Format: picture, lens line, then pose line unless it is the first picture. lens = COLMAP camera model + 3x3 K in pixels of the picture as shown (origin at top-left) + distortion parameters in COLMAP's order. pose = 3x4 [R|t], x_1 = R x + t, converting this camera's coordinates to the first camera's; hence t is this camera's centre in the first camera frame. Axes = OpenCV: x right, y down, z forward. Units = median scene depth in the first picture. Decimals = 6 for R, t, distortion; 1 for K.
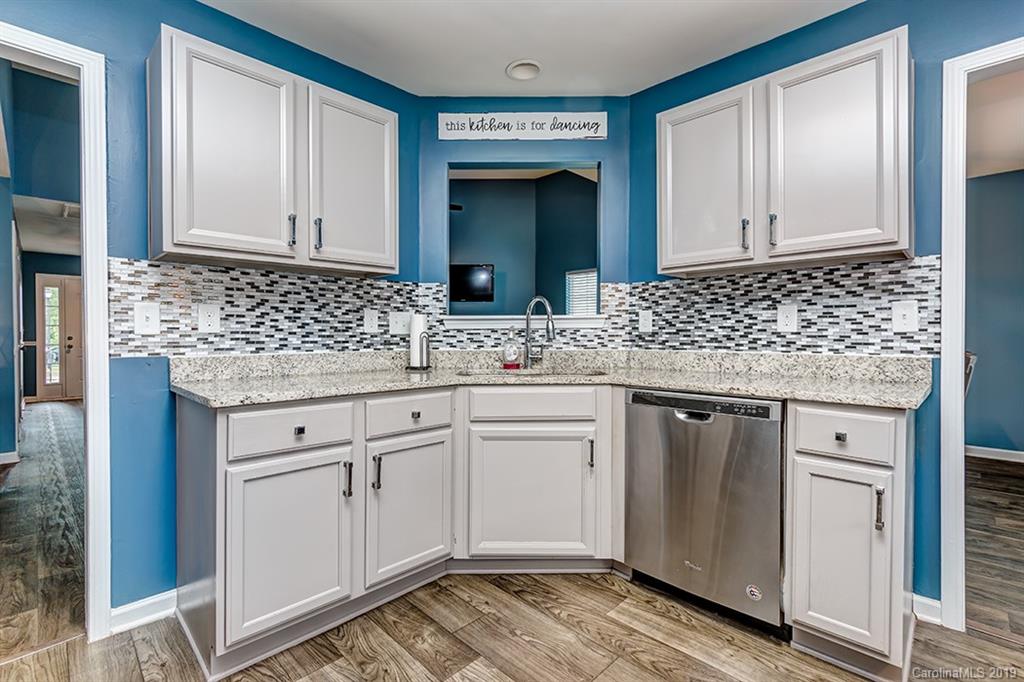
lens RADIAL K [[468.6, 0, 488.5], [0, 468.6, 330.6], [0, 0, 1]] dist [0.010986, -0.000885]
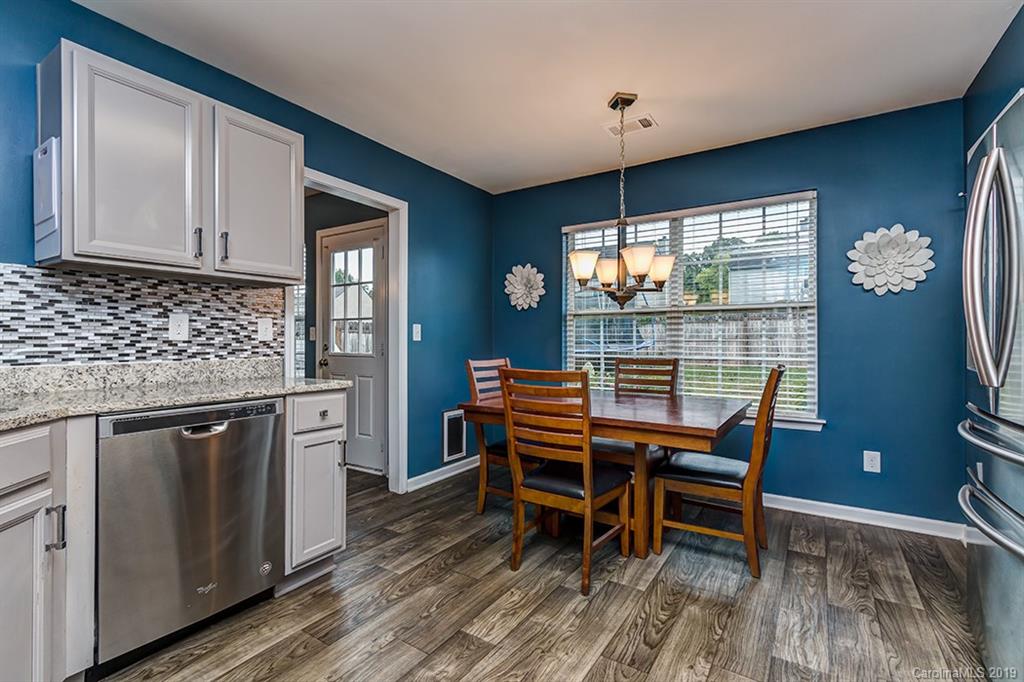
lens RADIAL K [[468.6, 0, 500.9], [0, 468.6, 345.9], [0, 0, 1]] dist [0.010986, -0.000885]
pose [[-0.202835, -0.006873, 0.979189, -0.506068], [-0.004339, 0.999972, 0.006120, 0.005381], [-0.979203, -0.003007, -0.202859, 0.512535]]
